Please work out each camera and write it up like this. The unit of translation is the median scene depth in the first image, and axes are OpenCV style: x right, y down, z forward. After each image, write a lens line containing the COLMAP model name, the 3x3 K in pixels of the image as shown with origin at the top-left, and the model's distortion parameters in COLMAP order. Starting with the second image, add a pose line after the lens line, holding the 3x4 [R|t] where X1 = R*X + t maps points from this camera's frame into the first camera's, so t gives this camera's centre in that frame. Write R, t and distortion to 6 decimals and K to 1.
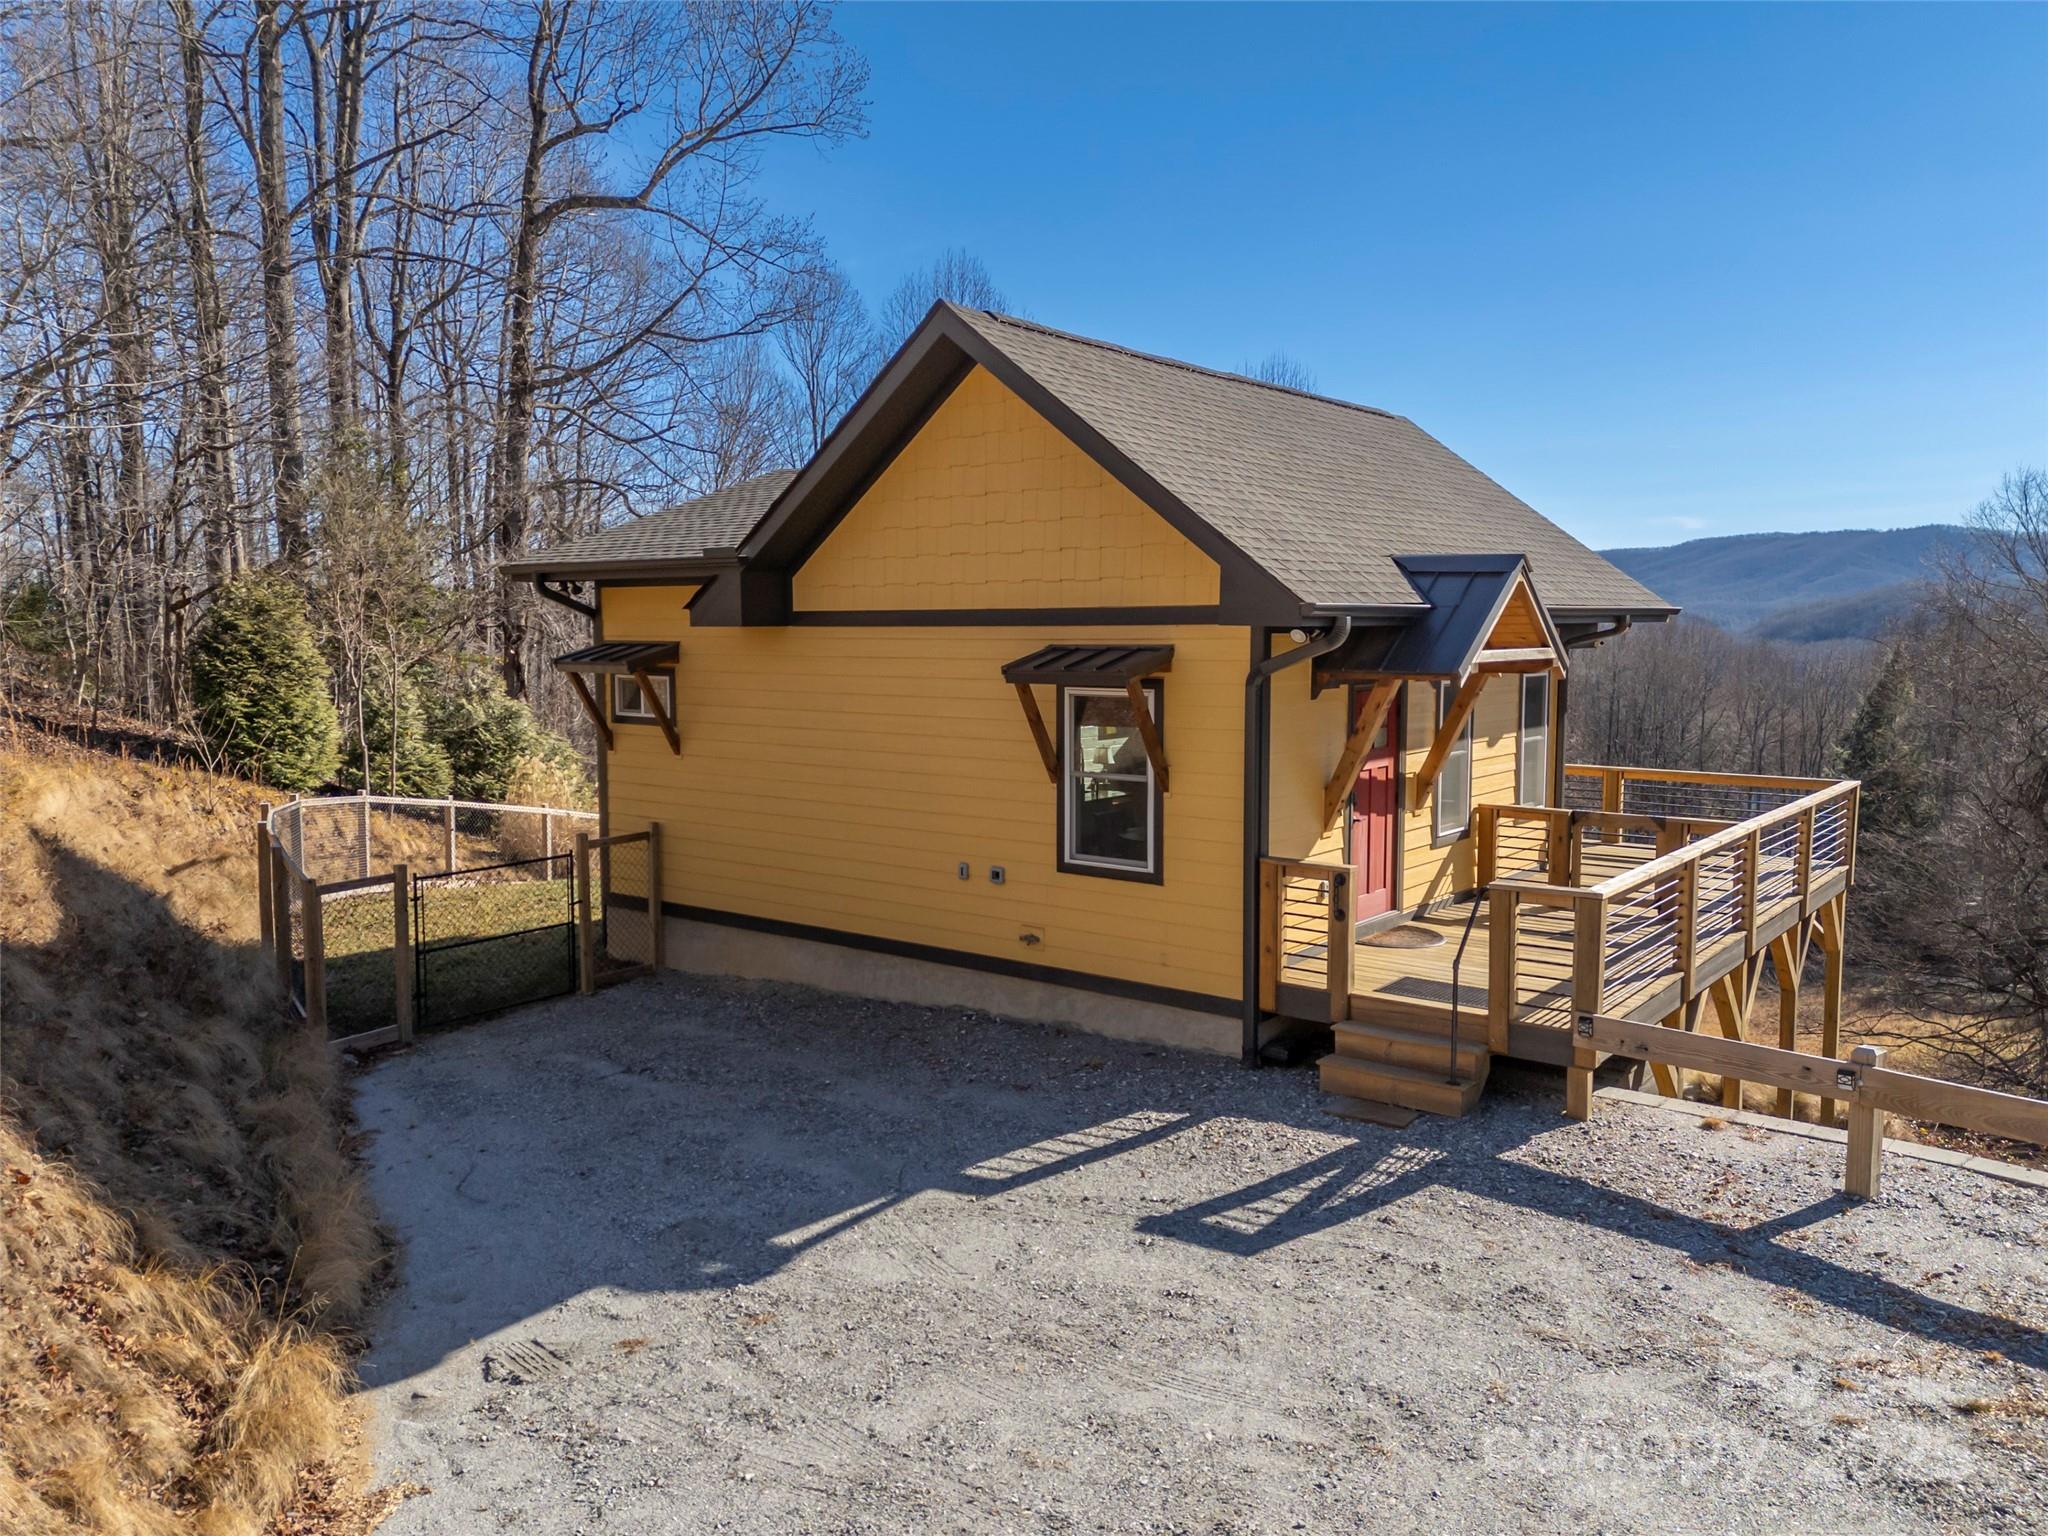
lens RADIAL K [[1482.5, 0, 1013.3], [0, 1482.5, 776.1], [0, 0, 1]] dist [0.065940, -0.034726]
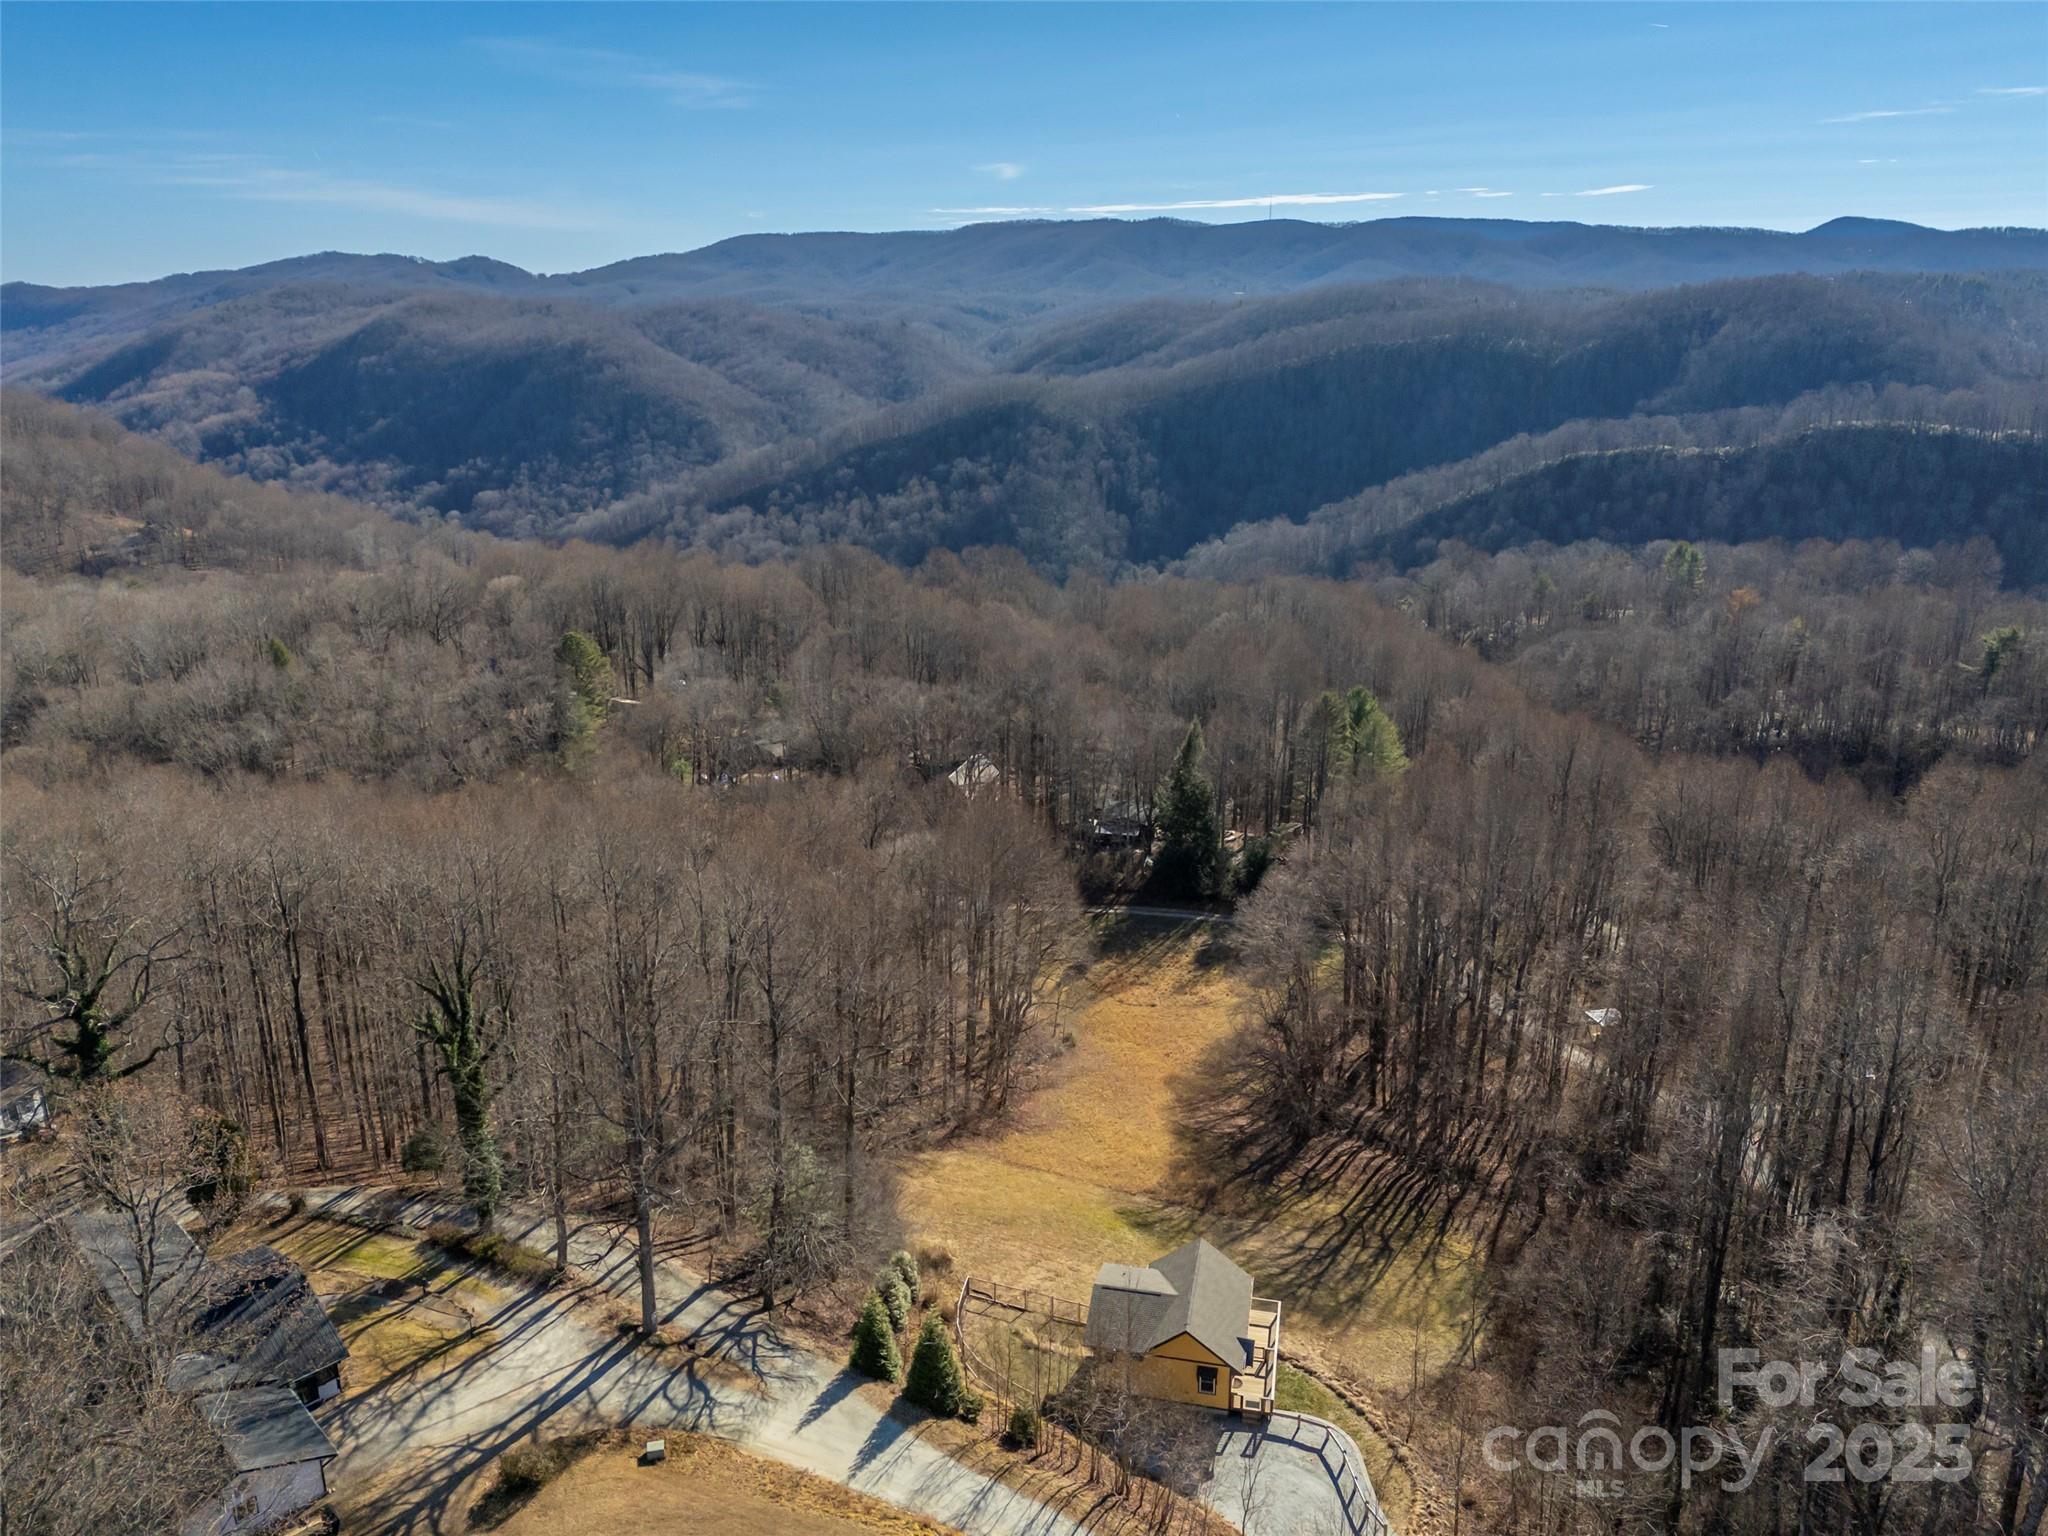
lens RADIAL K [[1482.5, 0, 1023.4], [0, 1482.5, 763.4], [0, 0, 1]] dist [0.065940, -0.034726]
pose [[0.896880, -0.136931, 0.420542, -3.506266], [0.048688, 0.975654, 0.213842, -4.694424], [-0.439585, -0.171316, 0.881712, -4.684823]]
